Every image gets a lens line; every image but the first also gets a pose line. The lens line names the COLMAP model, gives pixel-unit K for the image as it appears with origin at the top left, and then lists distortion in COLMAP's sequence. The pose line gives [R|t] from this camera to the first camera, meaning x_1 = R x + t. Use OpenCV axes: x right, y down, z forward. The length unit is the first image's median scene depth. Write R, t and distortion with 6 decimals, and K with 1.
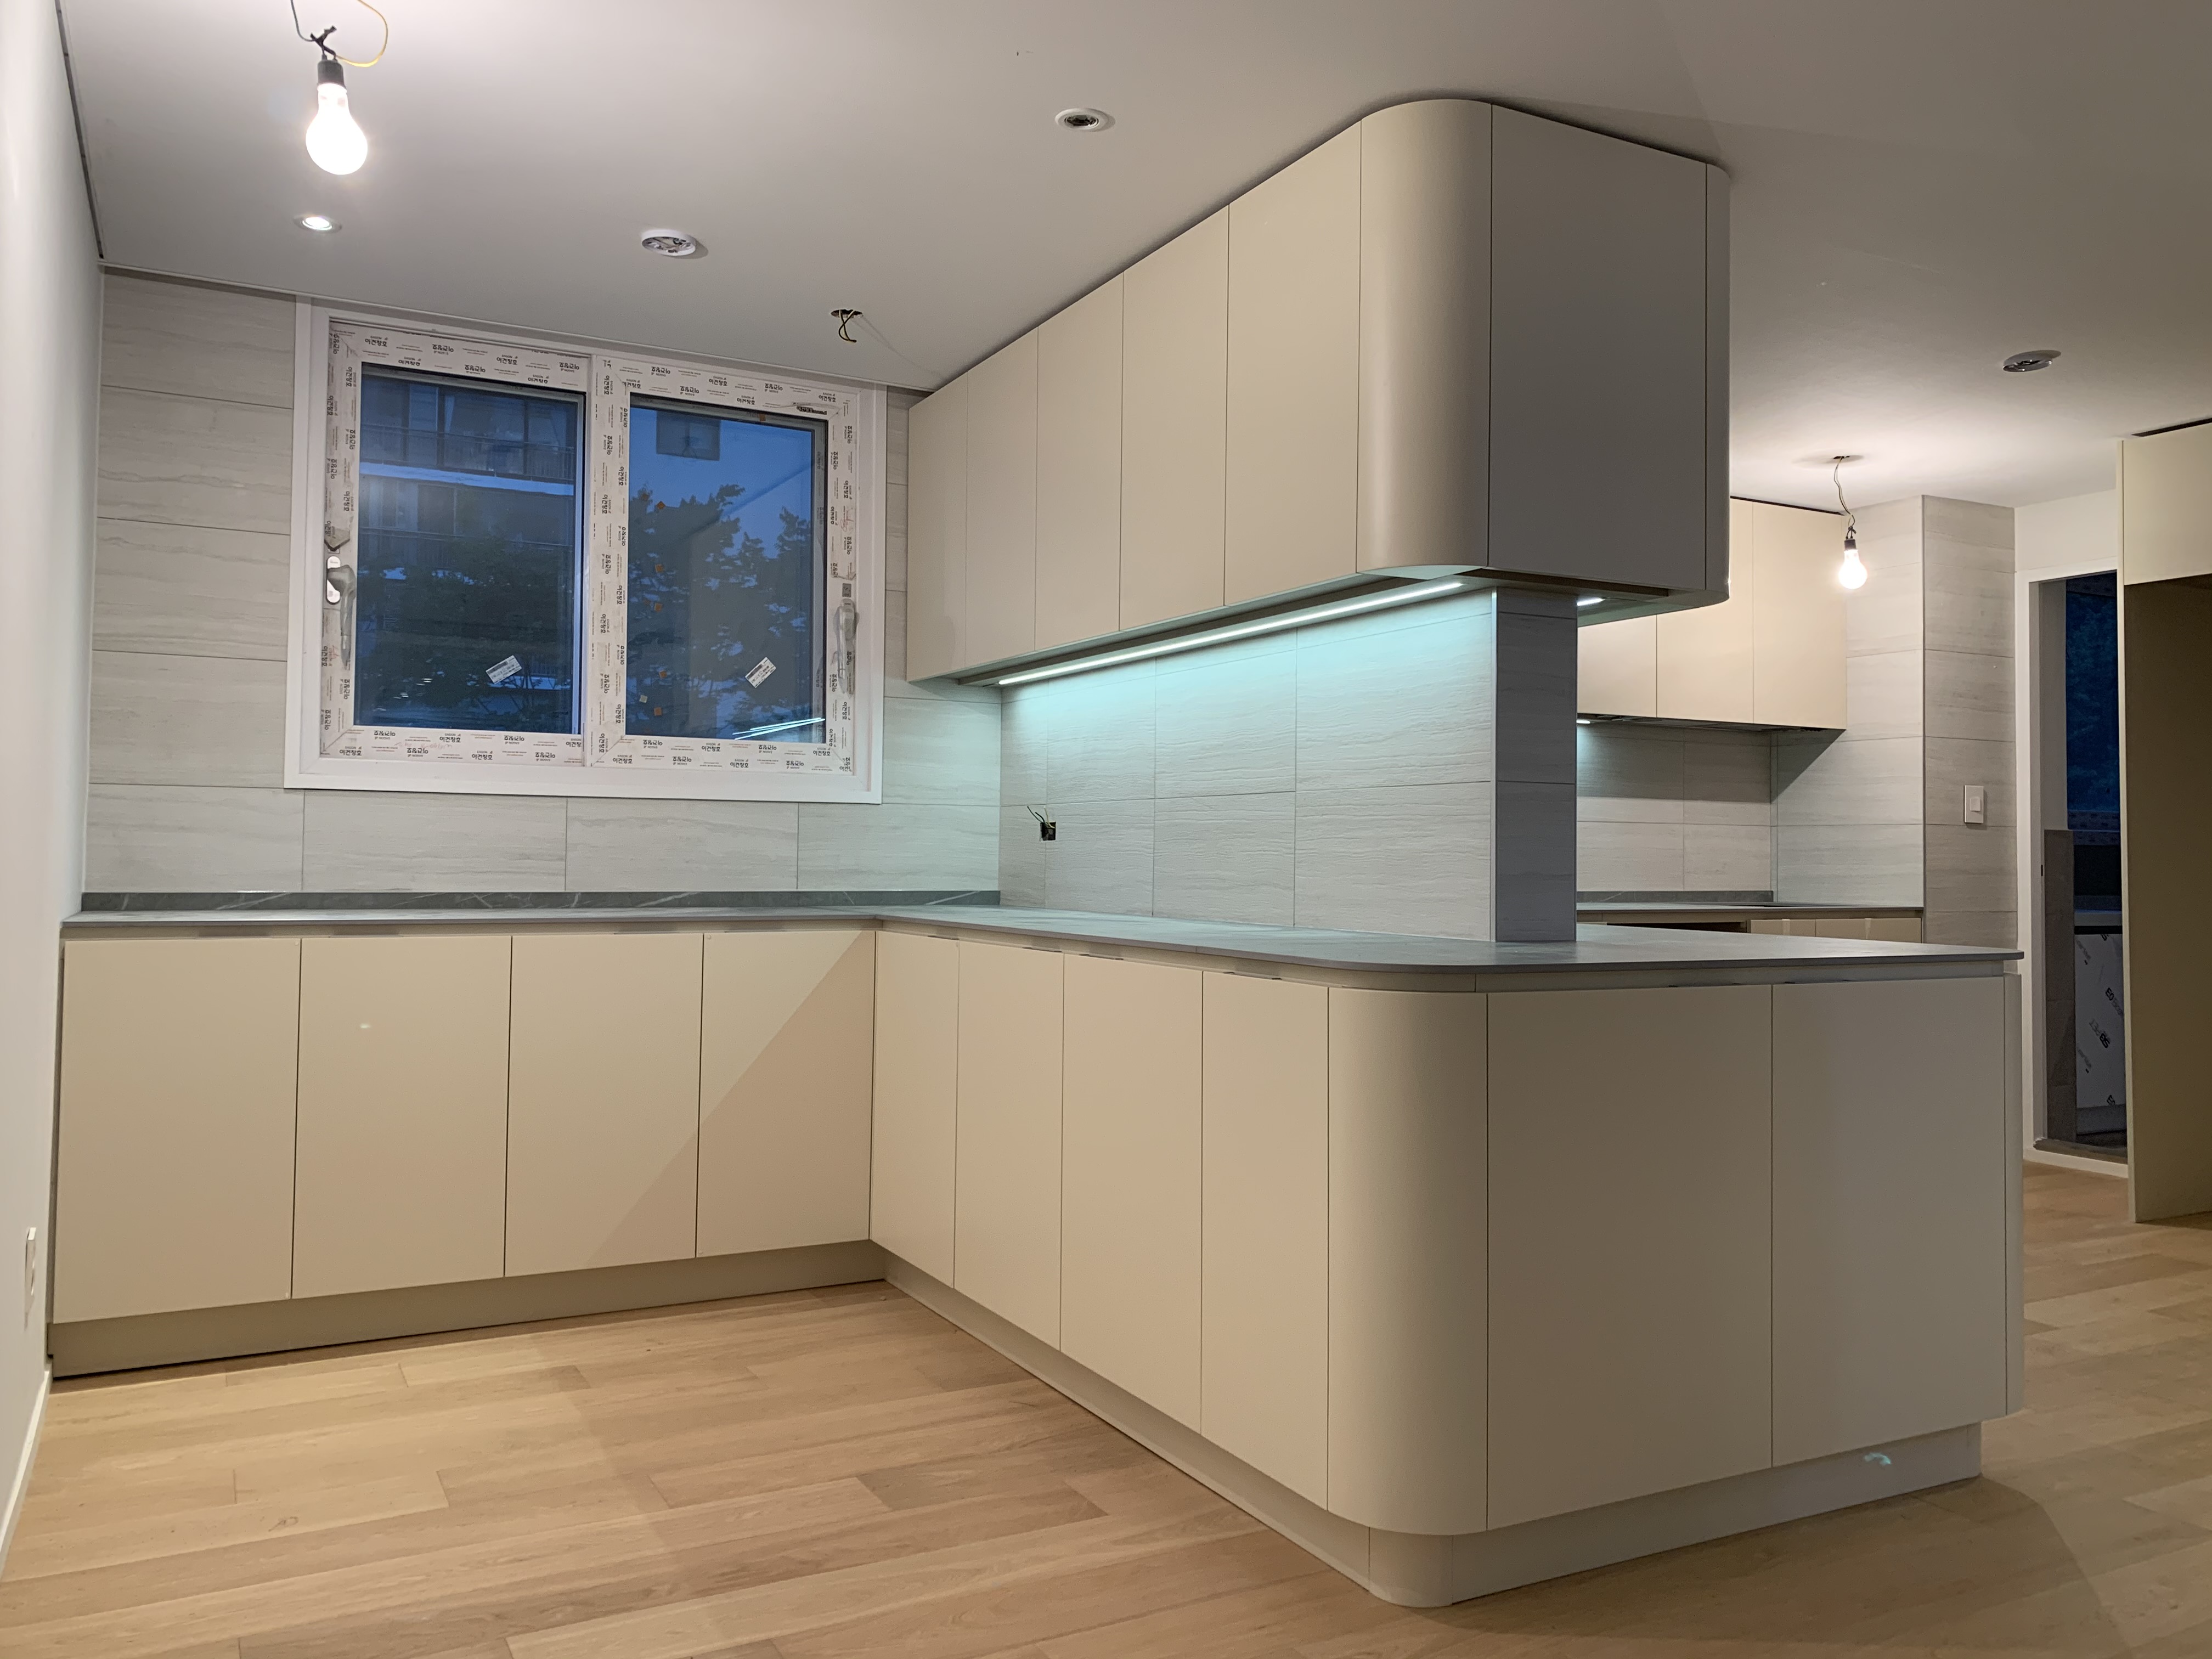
lens RADIAL K [[1682.3, 0, 1112.8], [0, 1682.3, 831.2], [0, 0, 1]] dist [0.026341, -0.031363]
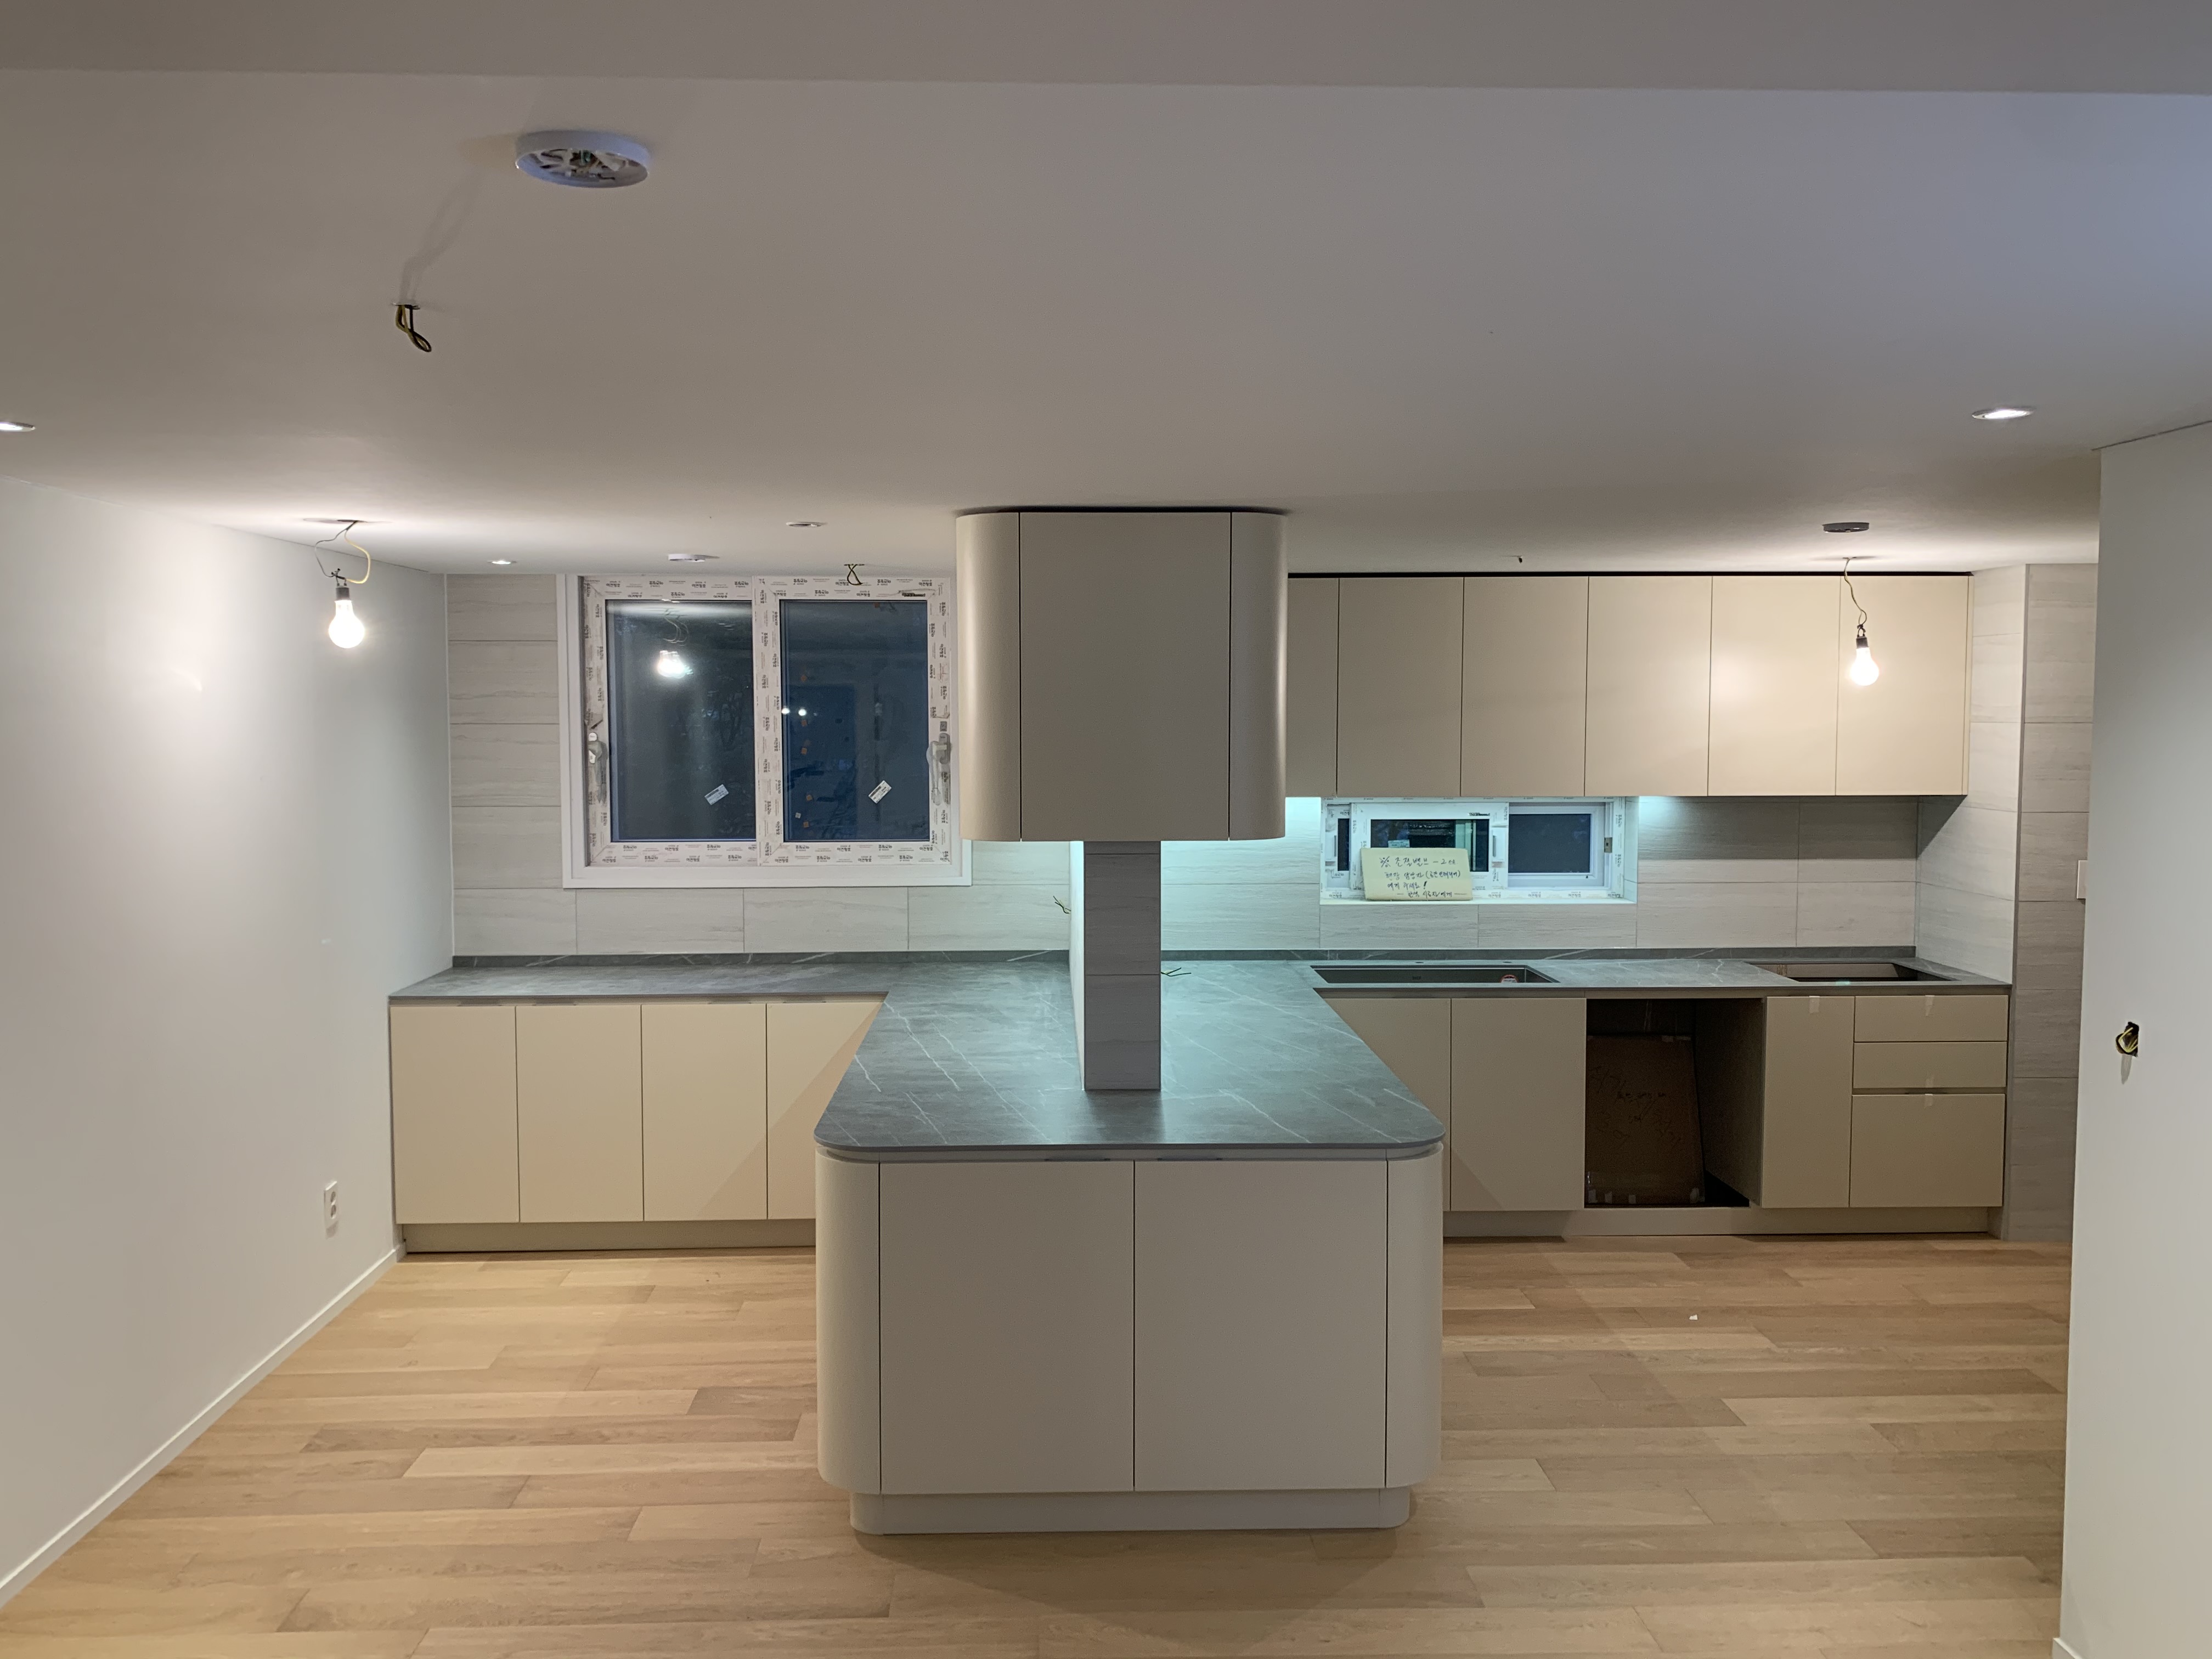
lens RADIAL K [[1682.3, 0, 1101.9], [0, 1682.3, 823.8], [0, 0, 1]] dist [0.026341, -0.031363]
pose [[0.899217, 0.018439, -0.437113, 0.581433], [0.015903, 0.997074, 0.074775, -0.177125], [0.437213, -0.074190, 0.896293, -0.155788]]
